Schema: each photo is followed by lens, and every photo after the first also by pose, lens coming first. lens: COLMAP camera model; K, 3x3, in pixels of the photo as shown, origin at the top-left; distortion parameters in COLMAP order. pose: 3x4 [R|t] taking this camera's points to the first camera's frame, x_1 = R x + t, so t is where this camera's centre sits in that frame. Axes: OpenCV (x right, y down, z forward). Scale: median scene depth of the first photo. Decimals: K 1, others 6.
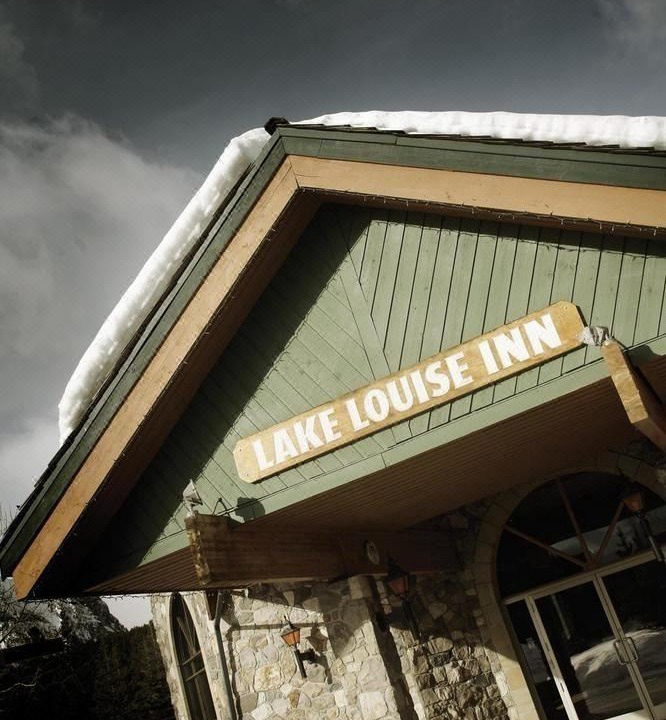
lens RADIAL K [[934.2, 0, 329.2], [0, 934.2, 360.8], [0, 0, 1]] dist [-0.010043, 0.000000]
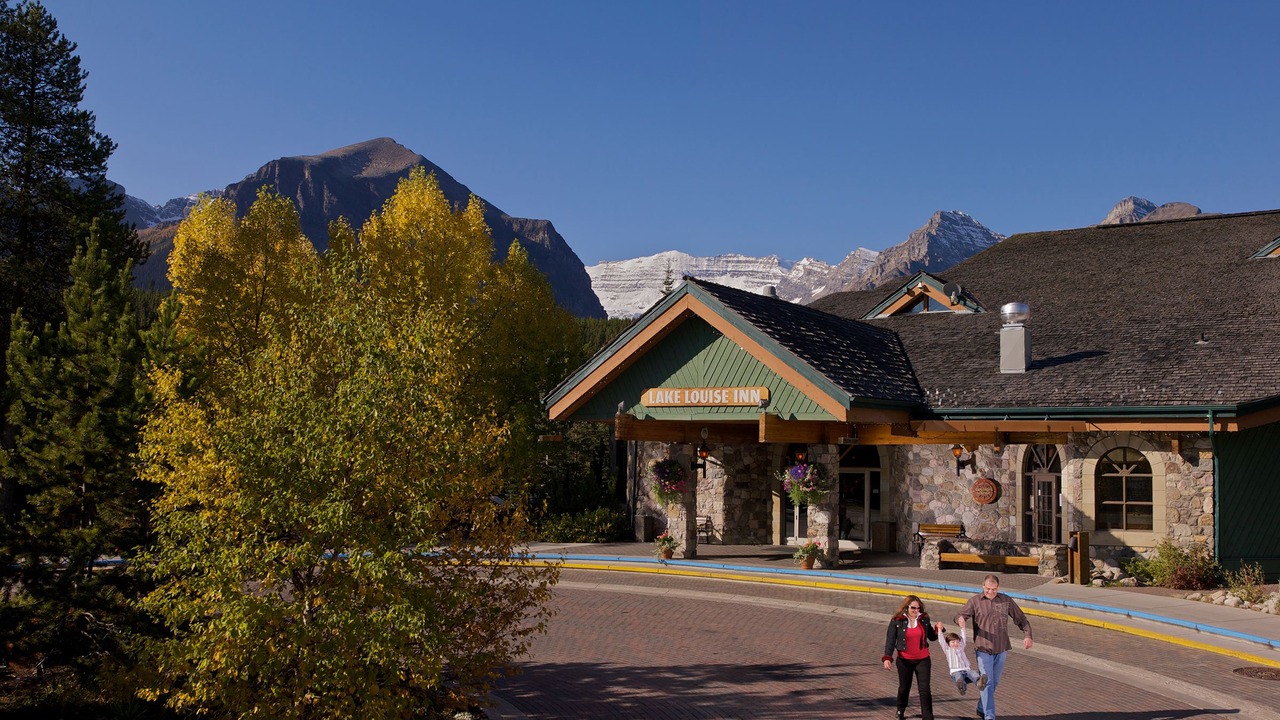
lens RADIAL K [[1121.5, 0, 685.7], [0, 1121.5, 402.7], [0, 0, 1]] dist [-0.059851, 0.003532]
pose [[0.945835, 0.299256, -0.125867, 0.342855], [-0.244926, 0.912235, 0.328387, -0.772188], [0.213092, -0.279772, 0.936119, -1.556422]]
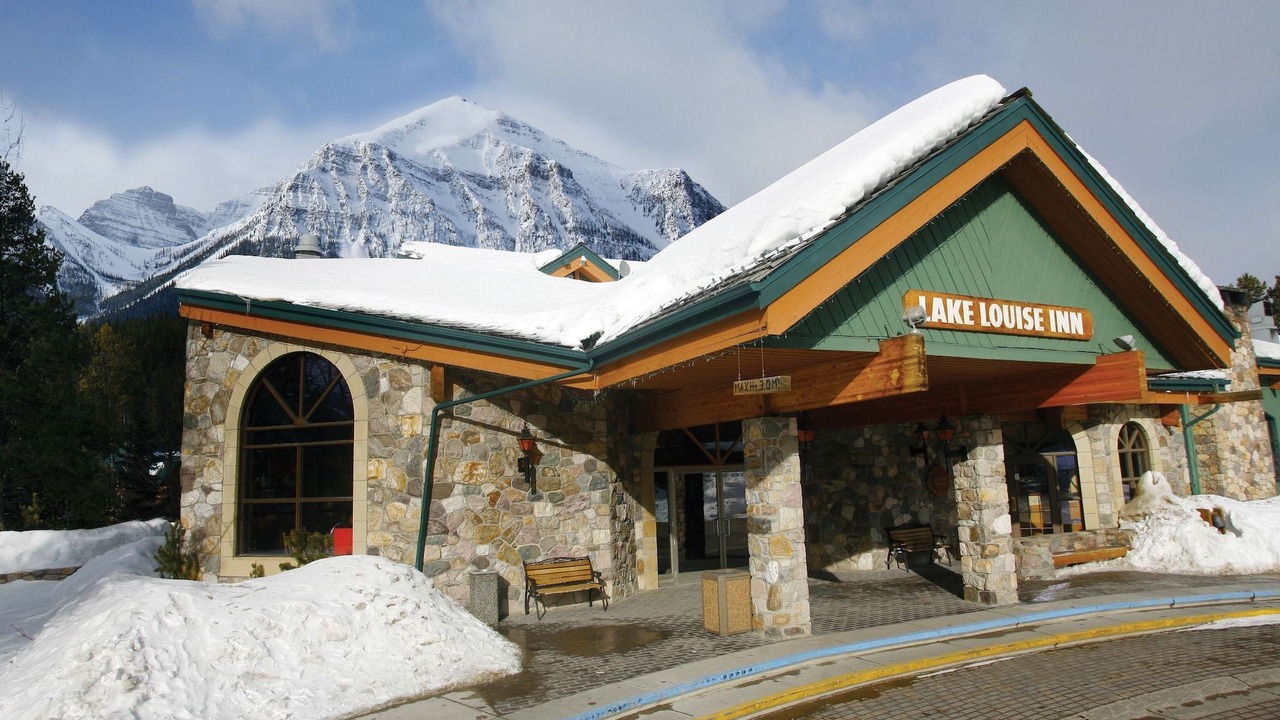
lens RADIAL K [[793.7, 0, 645.4], [0, 793.7, 351.8], [0, 0, 1]] dist [-0.030316, 0.005726]
pose [[0.595491, 0.384400, 0.705427, -0.869952], [-0.404644, 0.902091, -0.149982, 0.393792], [-0.694012, -0.196134, 0.692732, 0.436169]]
